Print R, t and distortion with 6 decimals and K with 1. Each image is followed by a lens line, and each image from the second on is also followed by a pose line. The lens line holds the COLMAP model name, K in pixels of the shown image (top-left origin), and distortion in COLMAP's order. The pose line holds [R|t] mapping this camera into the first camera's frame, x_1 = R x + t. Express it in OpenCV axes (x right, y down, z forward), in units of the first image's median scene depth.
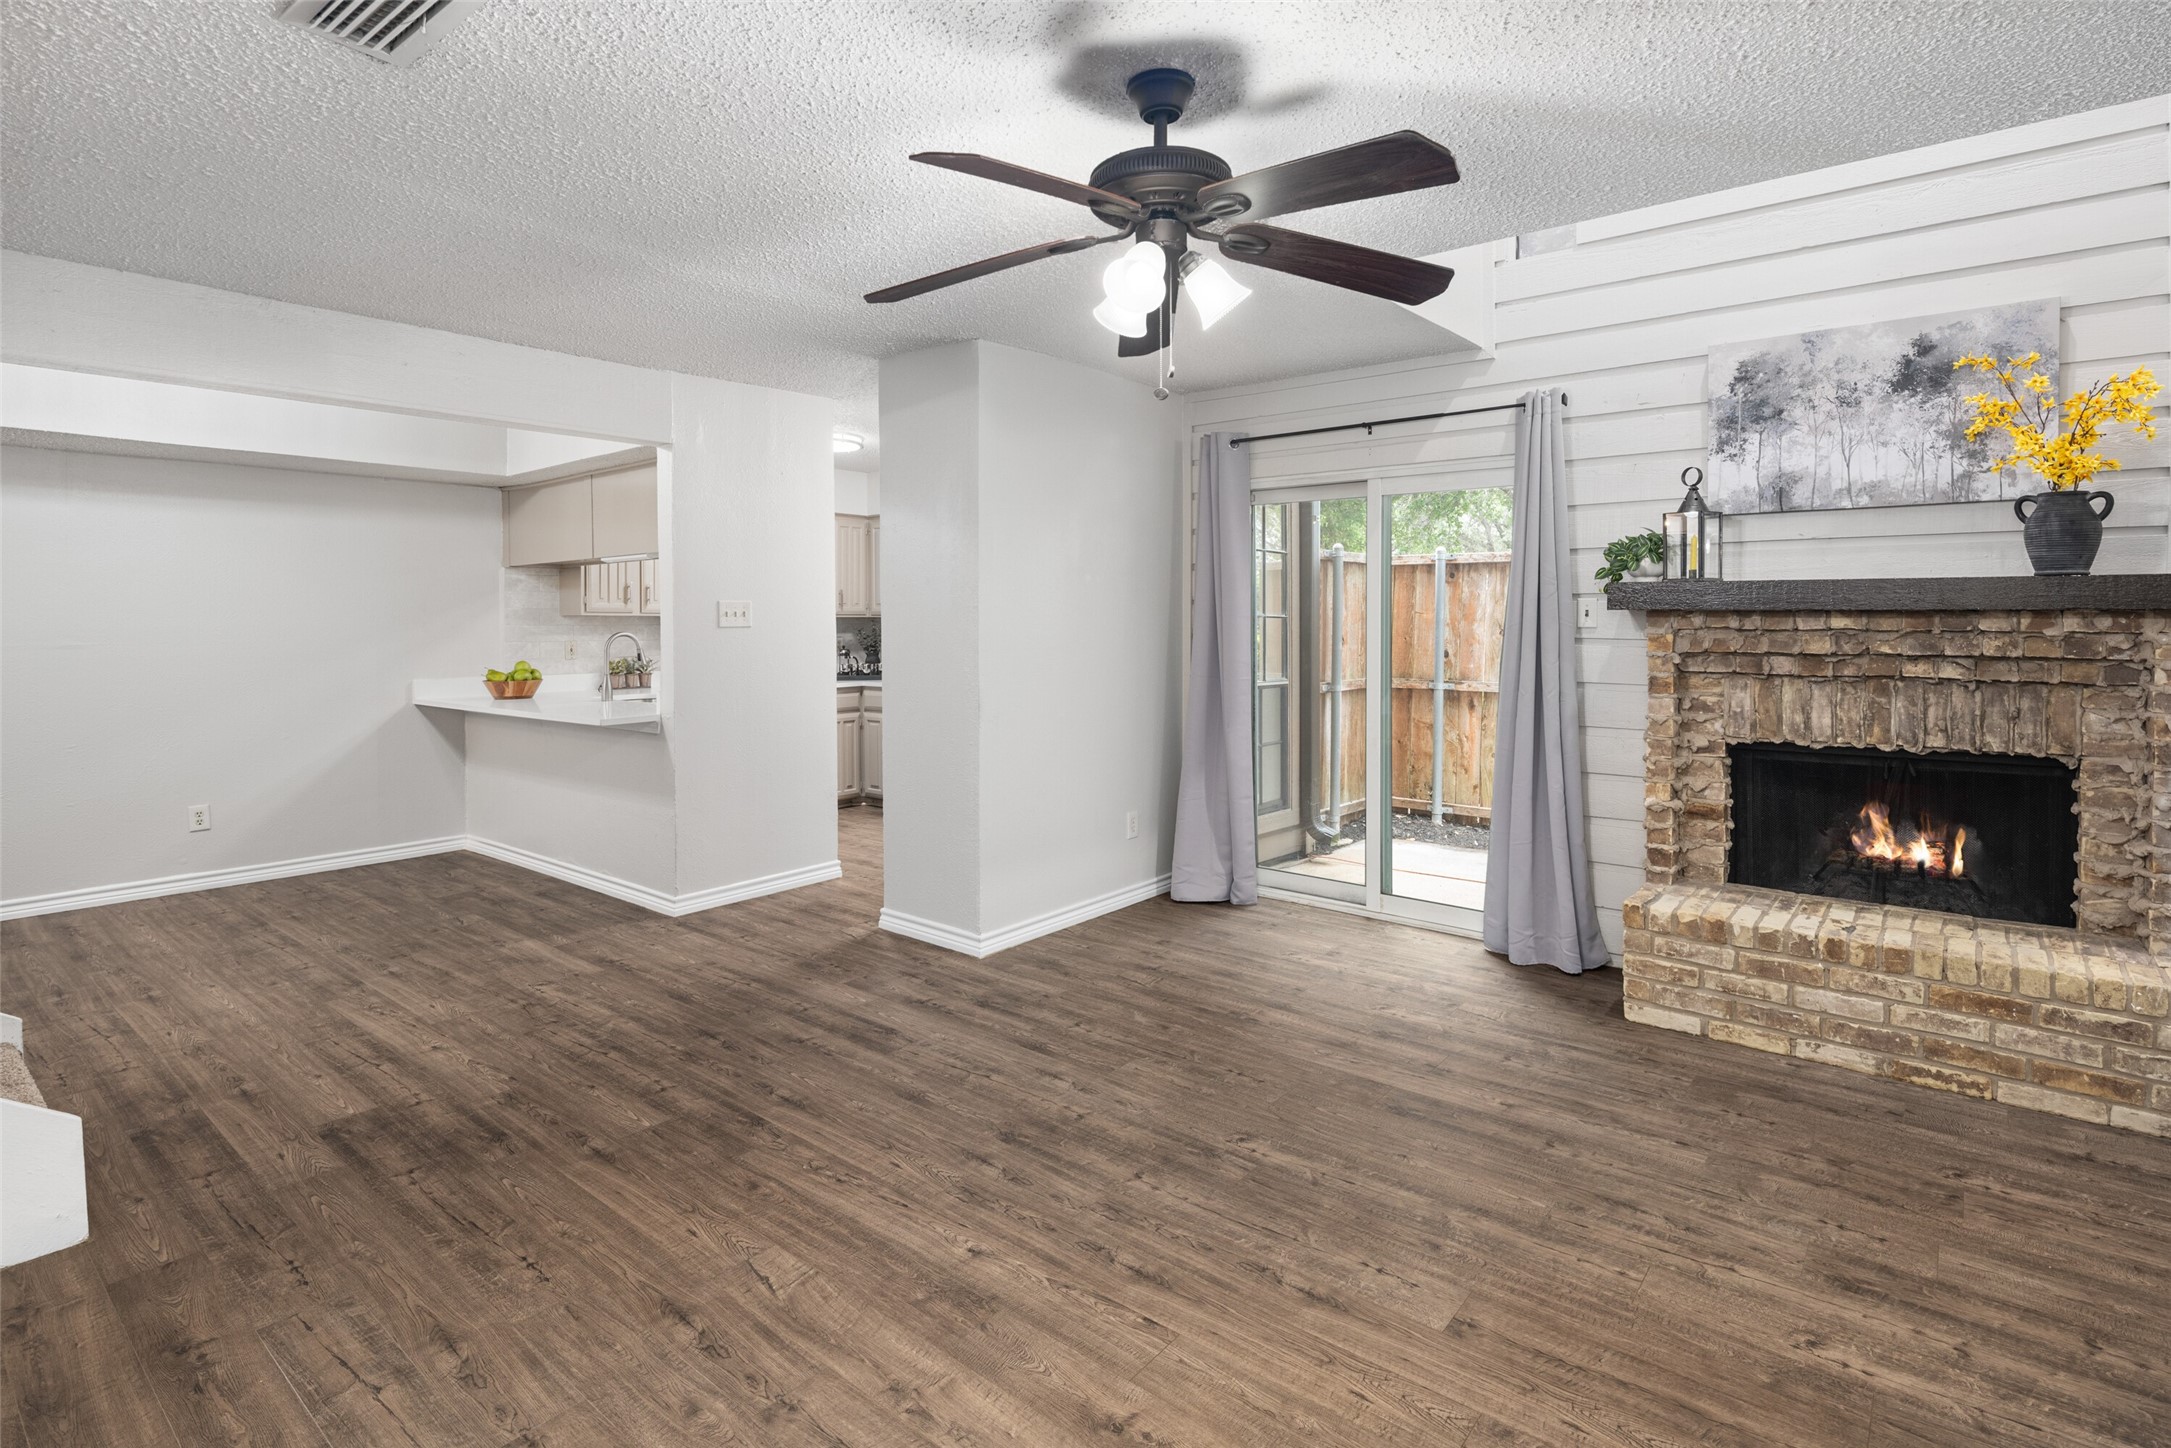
lens RADIAL K [[1061.6, 0, 1089.2], [0, 1061.6, 634.6], [0, 0, 1]] dist [0.002647, -0.001053]
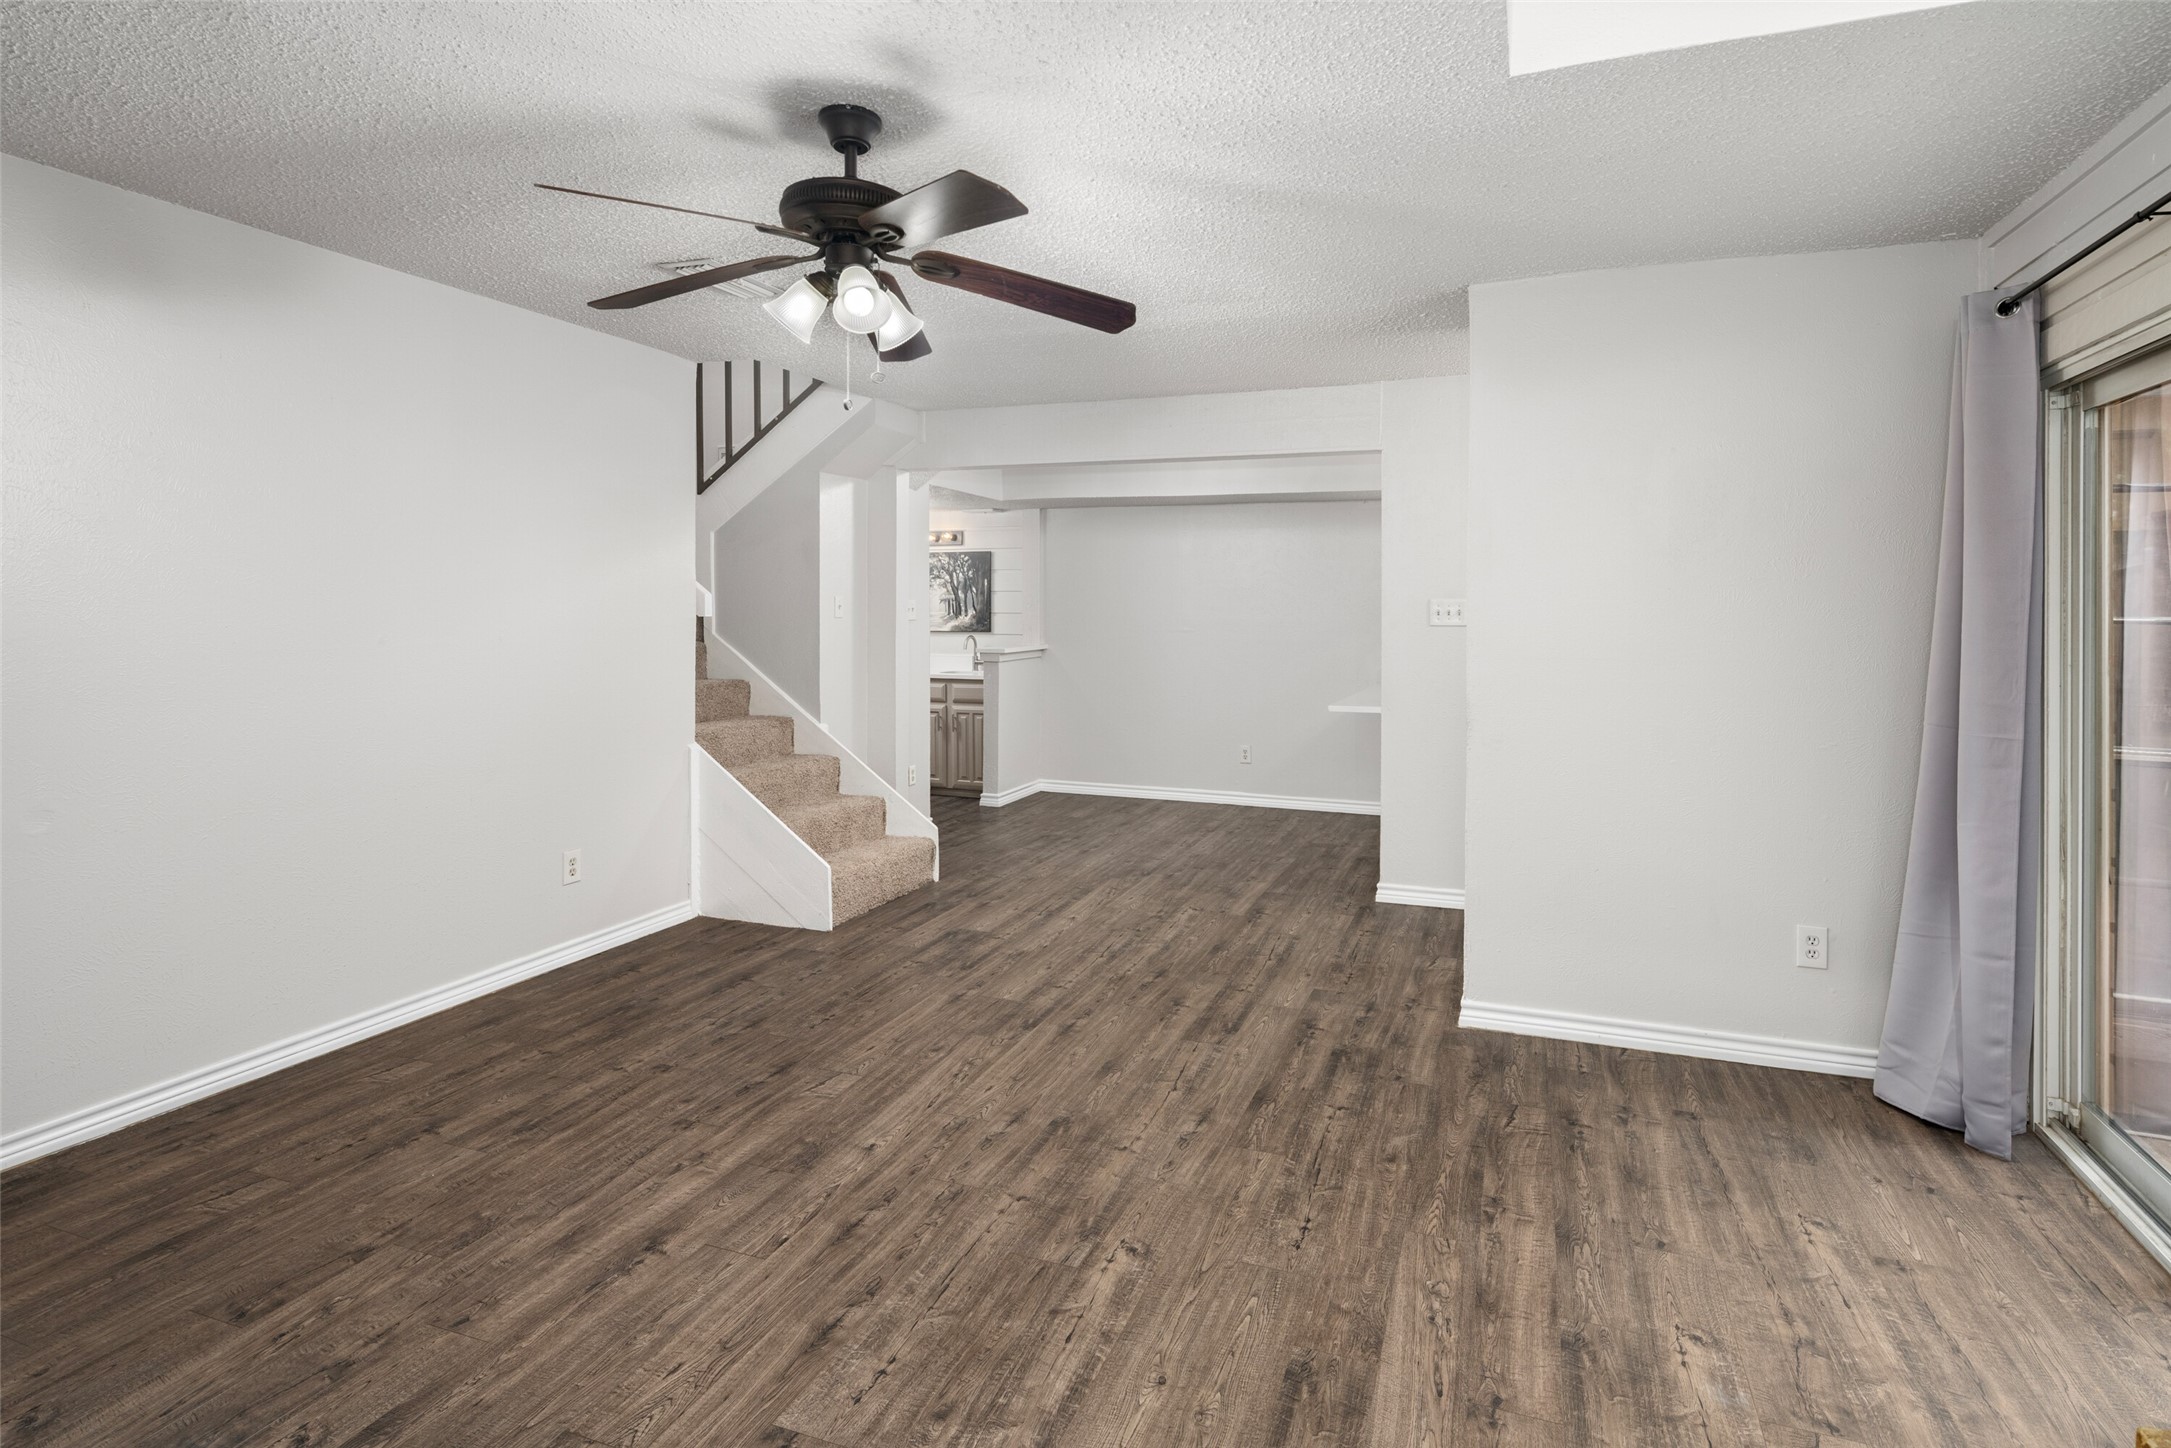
lens RADIAL K [[1107.2, 0, 1147.3], [0, 1107.2, 607.2], [0, 0, 1]] dist [0.001238, -0.000140]
pose [[0.334962, 0.002021, -0.942230, 0.787372], [-0.025806, 0.999642, -0.007029, -0.013662], [0.941878, 0.026669, 0.334894, 0.585667]]
